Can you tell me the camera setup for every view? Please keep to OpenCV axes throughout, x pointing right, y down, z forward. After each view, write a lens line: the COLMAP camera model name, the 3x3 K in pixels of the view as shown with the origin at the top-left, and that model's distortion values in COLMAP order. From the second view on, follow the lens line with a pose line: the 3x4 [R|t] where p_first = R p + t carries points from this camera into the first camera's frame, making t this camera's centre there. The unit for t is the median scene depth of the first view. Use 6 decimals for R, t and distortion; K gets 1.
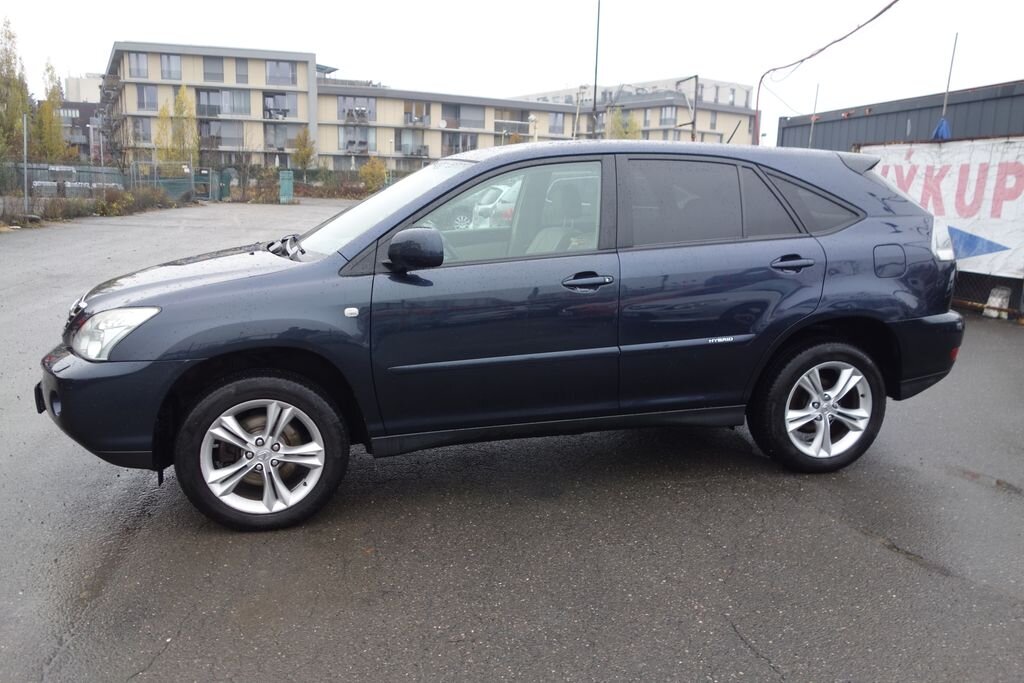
lens RADIAL K [[810.9, 0, 509.6], [0, 810.9, 341.4], [0, 0, 1]] dist [0.003255, -0.004923]
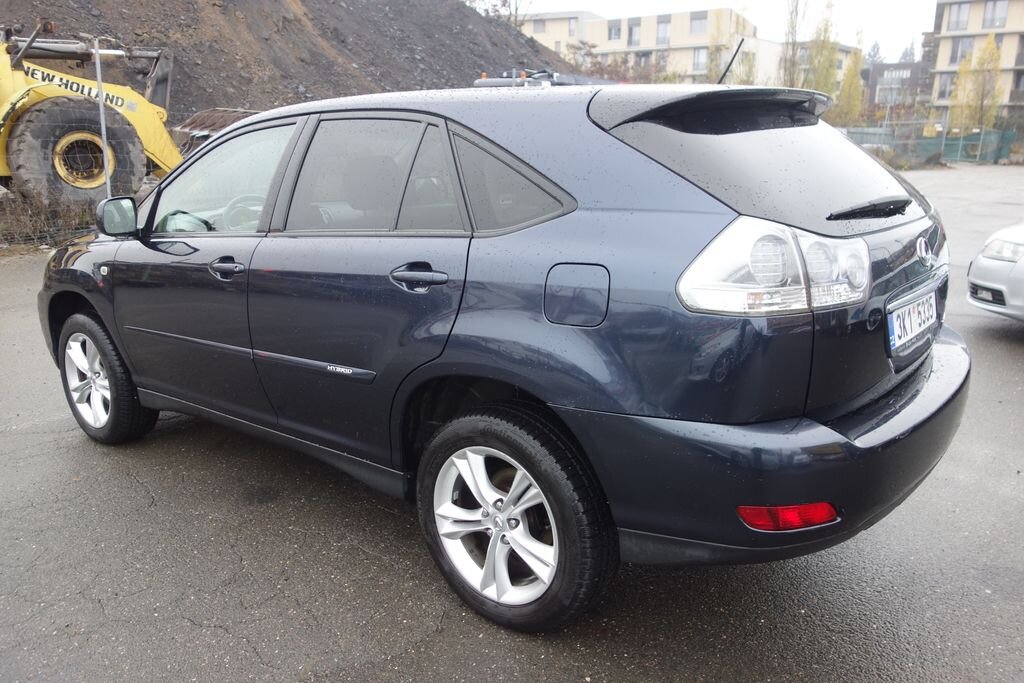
lens RADIAL K [[810.9, 0, 509.6], [0, 810.9, 341.4], [0, 0, 1]] dist [0.003255, -0.004923]
pose [[0.595324, 0.178382, -0.783434, 0.338330], [-0.141810, 0.983065, 0.116077, -0.048867], [0.790872, 0.041995, 0.610538, 0.252388]]
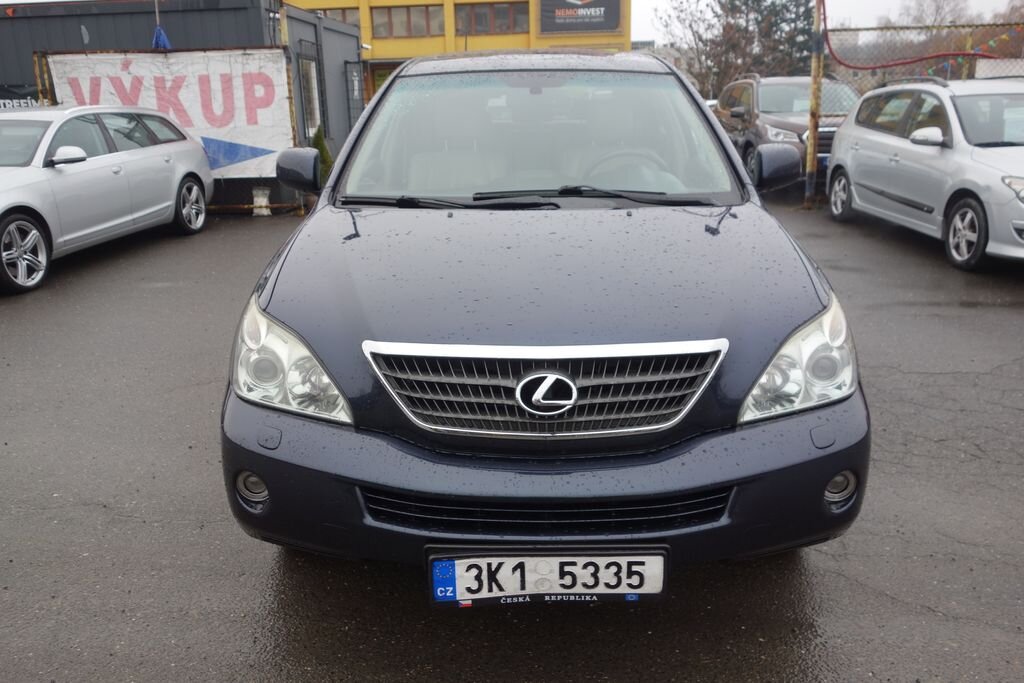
lens RADIAL K [[810.9, 0, 509.6], [0, 810.9, 341.4], [0, 0, 1]] dist [0.003255, -0.004923]
pose [[0.275105, -0.303630, 0.912209, -0.368024], [0.209036, 0.945012, 0.251507, -0.073823], [-0.938414, 0.121494, 0.323448, 0.330809]]
